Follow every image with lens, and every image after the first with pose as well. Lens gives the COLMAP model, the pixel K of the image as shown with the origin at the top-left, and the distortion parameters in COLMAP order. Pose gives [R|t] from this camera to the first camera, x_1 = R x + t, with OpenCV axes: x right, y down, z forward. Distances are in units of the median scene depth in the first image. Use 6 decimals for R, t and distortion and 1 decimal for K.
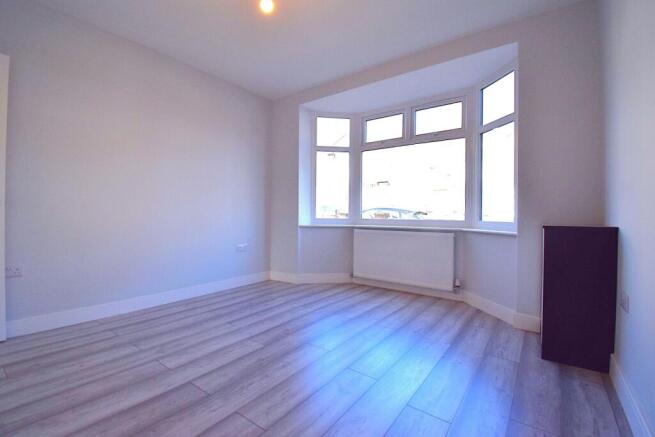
lens RADIAL K [[288.5, 0, 330.5], [0, 288.5, 216.9], [0, 0, 1]] dist [-0.000117, -0.000190]
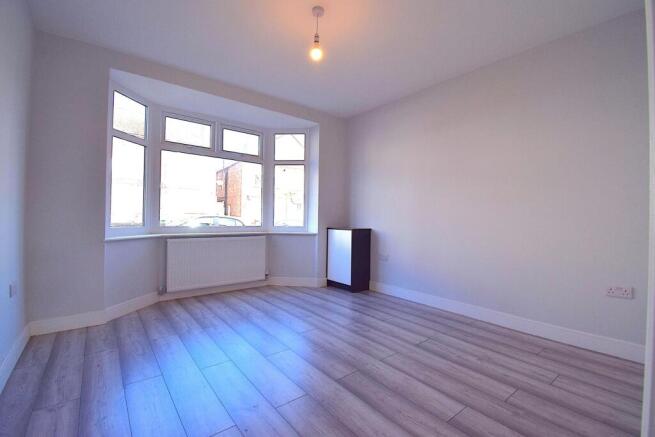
lens RADIAL K [[288.5, 0, 330.5], [0, 288.5, 216.9], [0, 0, 1]] dist [-0.000117, -0.000190]
pose [[0.252821, 0.000036, 0.967513, -0.727955], [-0.004411, 0.999990, 0.001115, -0.031170], [-0.967503, -0.004550, 0.252818, 0.339717]]
